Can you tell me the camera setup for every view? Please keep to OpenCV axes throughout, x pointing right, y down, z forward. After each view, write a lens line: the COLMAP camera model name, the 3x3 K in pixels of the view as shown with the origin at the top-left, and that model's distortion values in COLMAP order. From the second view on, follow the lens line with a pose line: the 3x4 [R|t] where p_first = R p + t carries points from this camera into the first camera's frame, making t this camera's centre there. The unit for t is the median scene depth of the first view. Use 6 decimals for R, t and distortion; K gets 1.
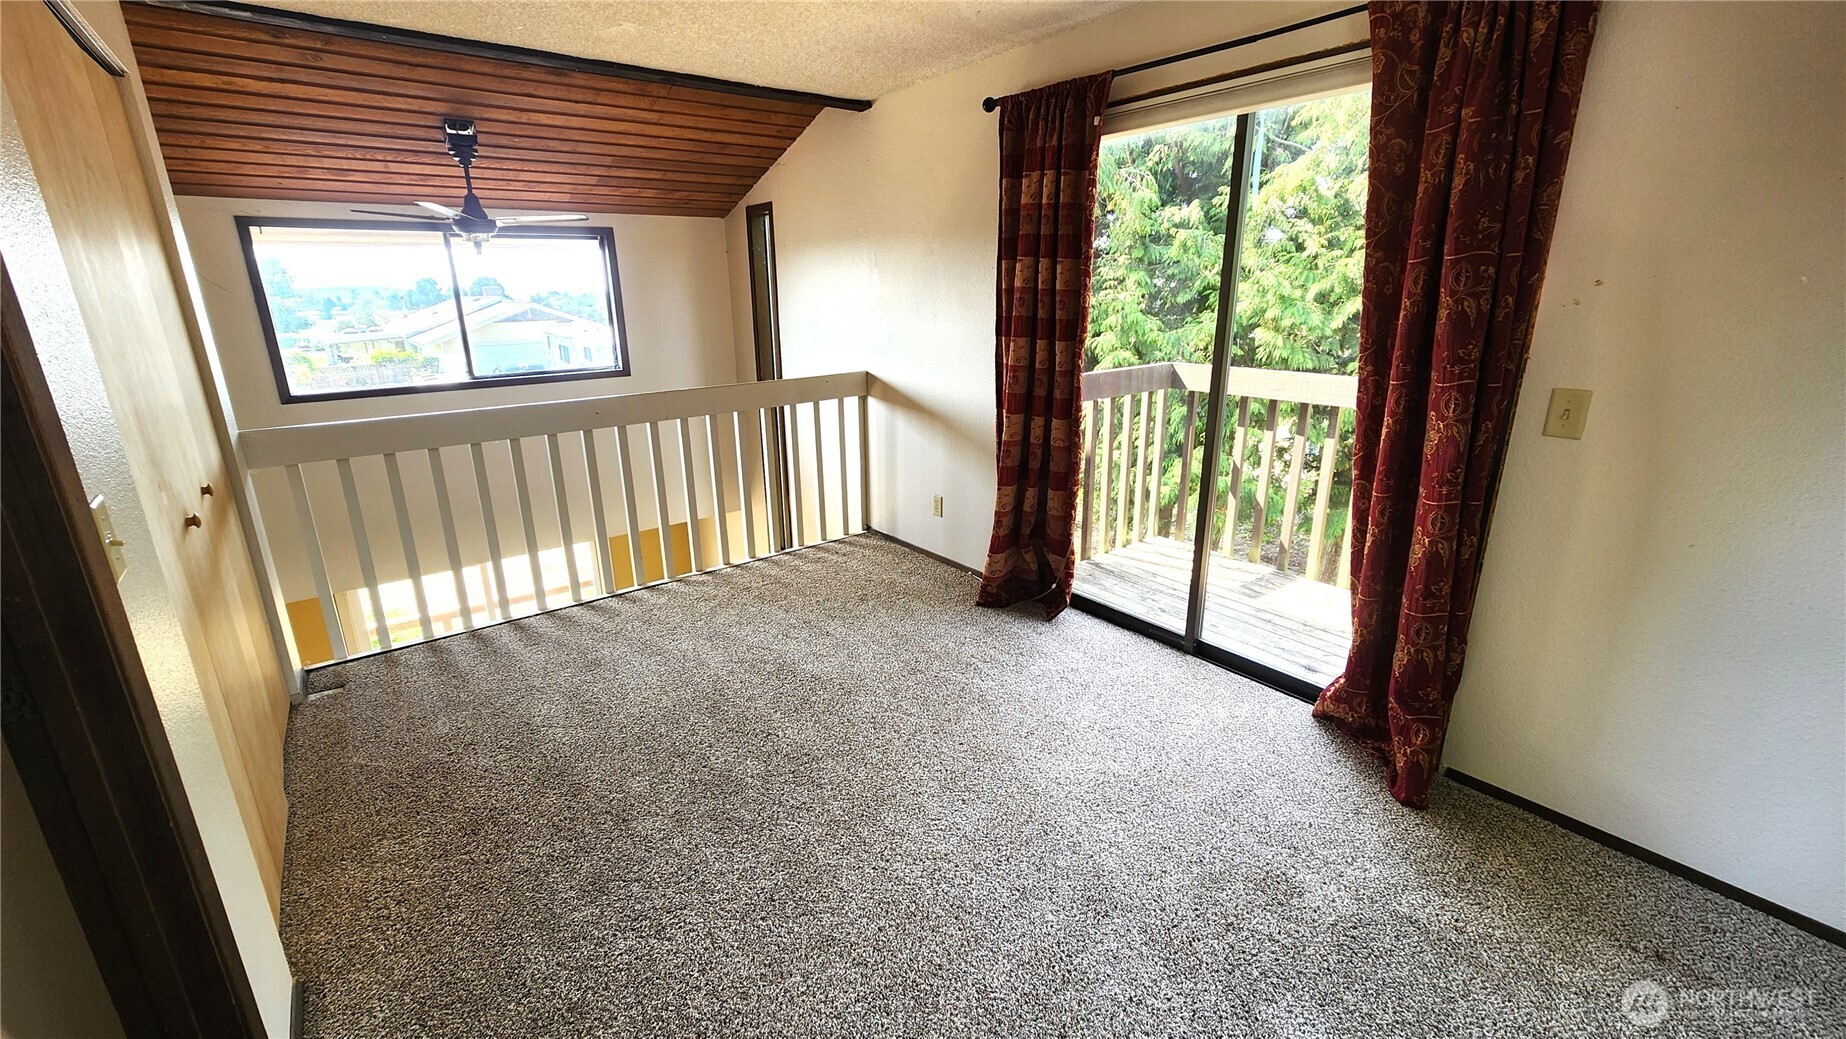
lens RADIAL K [[747.2, 0, 915.6], [0, 747.2, 510.0], [0, 0, 1]] dist [-0.000273, -0.000137]
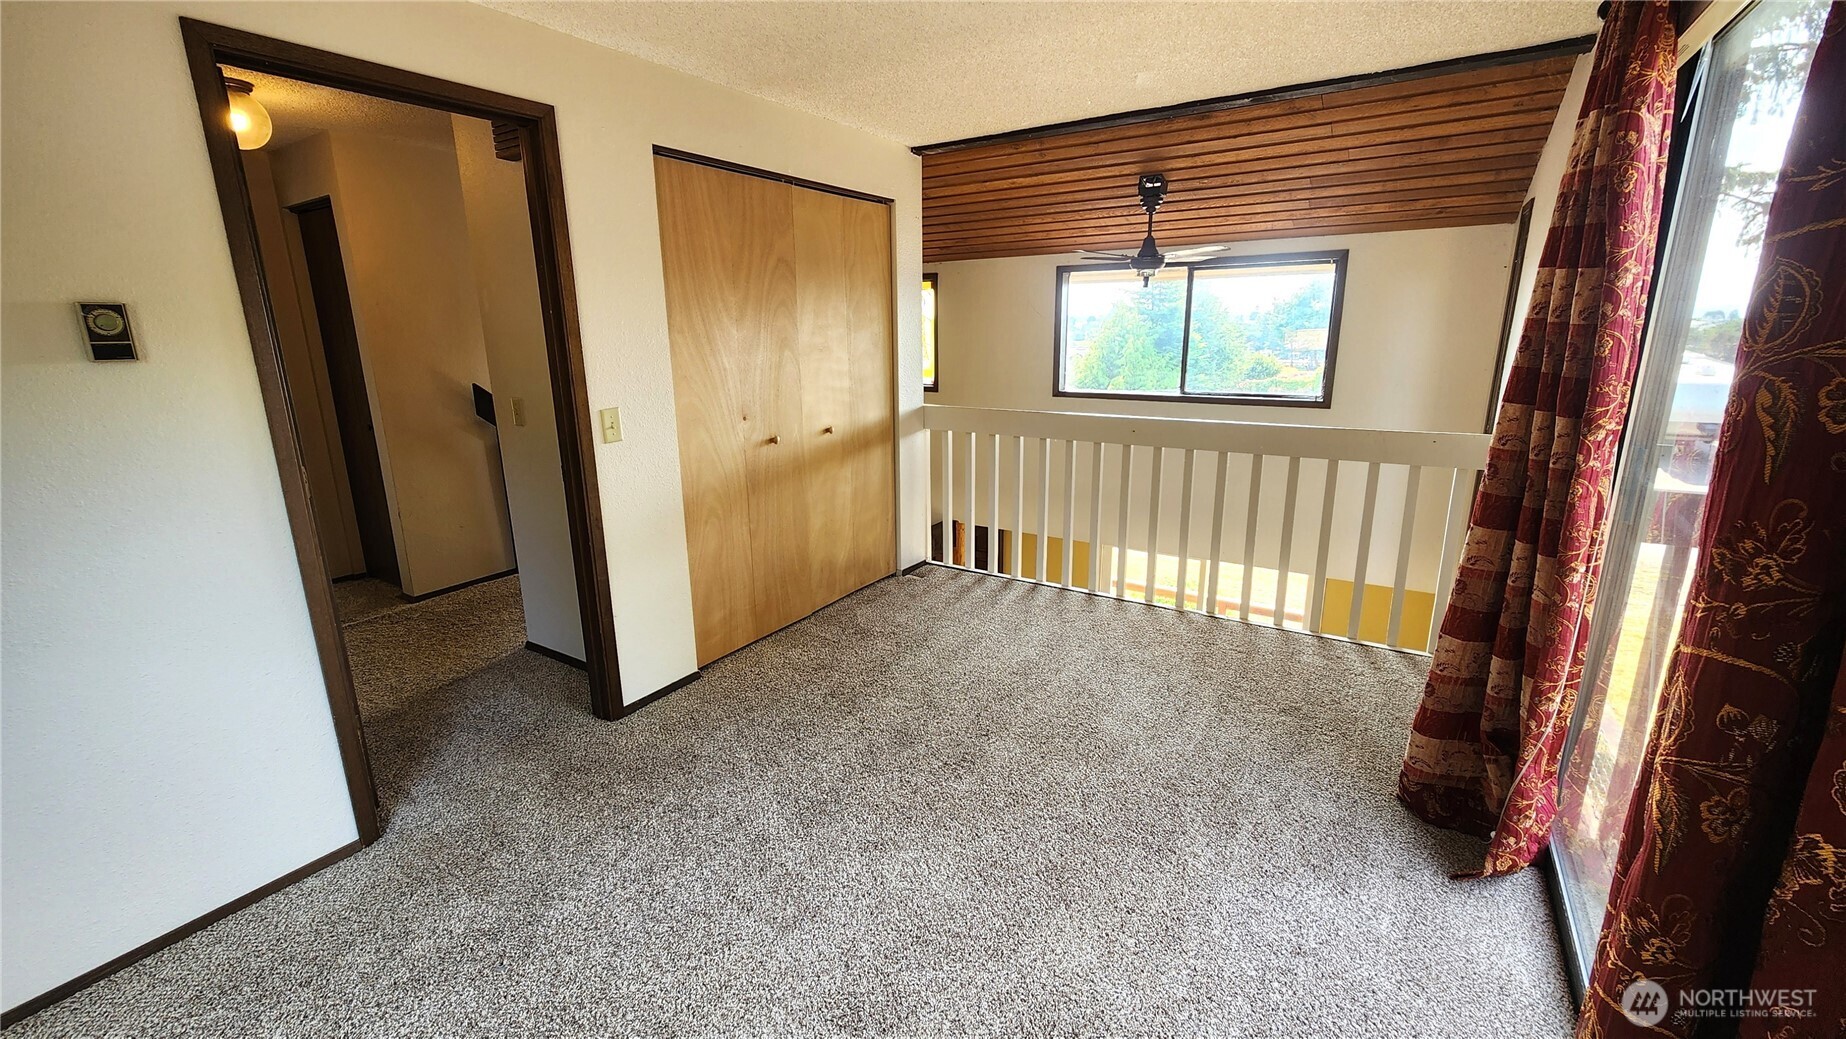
lens RADIAL K [[747.2, 0, 919.9], [0, 747.2, 511.4], [0, 0, 1]] dist [-0.000273, -0.000137]
pose [[0.333632, 0.240740, -0.911446, 0.427011], [-0.261786, 0.952475, 0.155751, -0.092746], [0.905626, 0.186640, 0.380799, 0.285665]]
